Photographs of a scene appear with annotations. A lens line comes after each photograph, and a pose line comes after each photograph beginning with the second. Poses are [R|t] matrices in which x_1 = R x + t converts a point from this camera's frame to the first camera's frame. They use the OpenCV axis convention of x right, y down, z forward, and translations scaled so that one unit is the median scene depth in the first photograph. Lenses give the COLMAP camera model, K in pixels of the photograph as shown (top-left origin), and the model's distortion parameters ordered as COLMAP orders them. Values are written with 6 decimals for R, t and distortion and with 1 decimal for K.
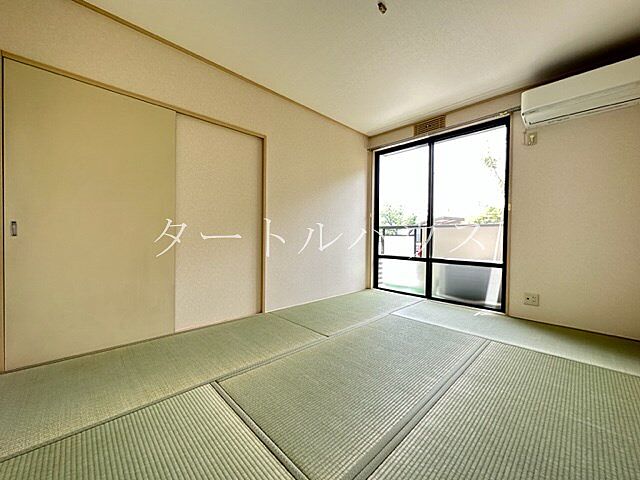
lens RADIAL K [[255.7, 0, 316.9], [0, 255.7, 238.3], [0, 0, 1]] dist [-0.003198, 0.000292]
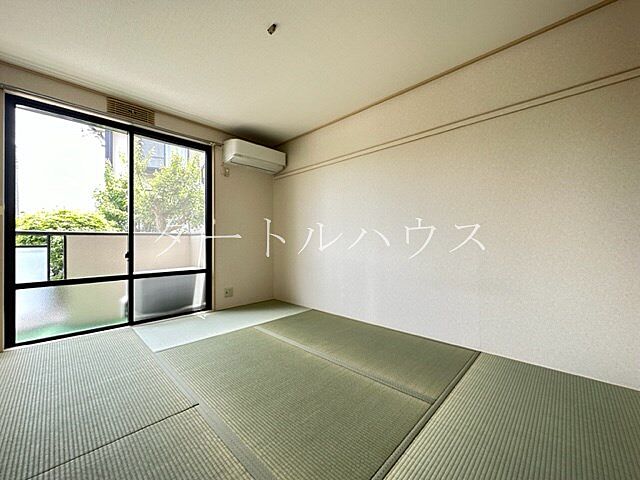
lens RADIAL K [[255.7, 0, 318.6], [0, 255.7, 240.2], [0, 0, 1]] dist [-0.003198, 0.000292]
pose [[-0.033366, -0.007089, 0.999418, -0.444594], [0.014758, 0.999862, 0.007585, -0.032503], [-0.999334, 0.015003, -0.033256, 0.494852]]
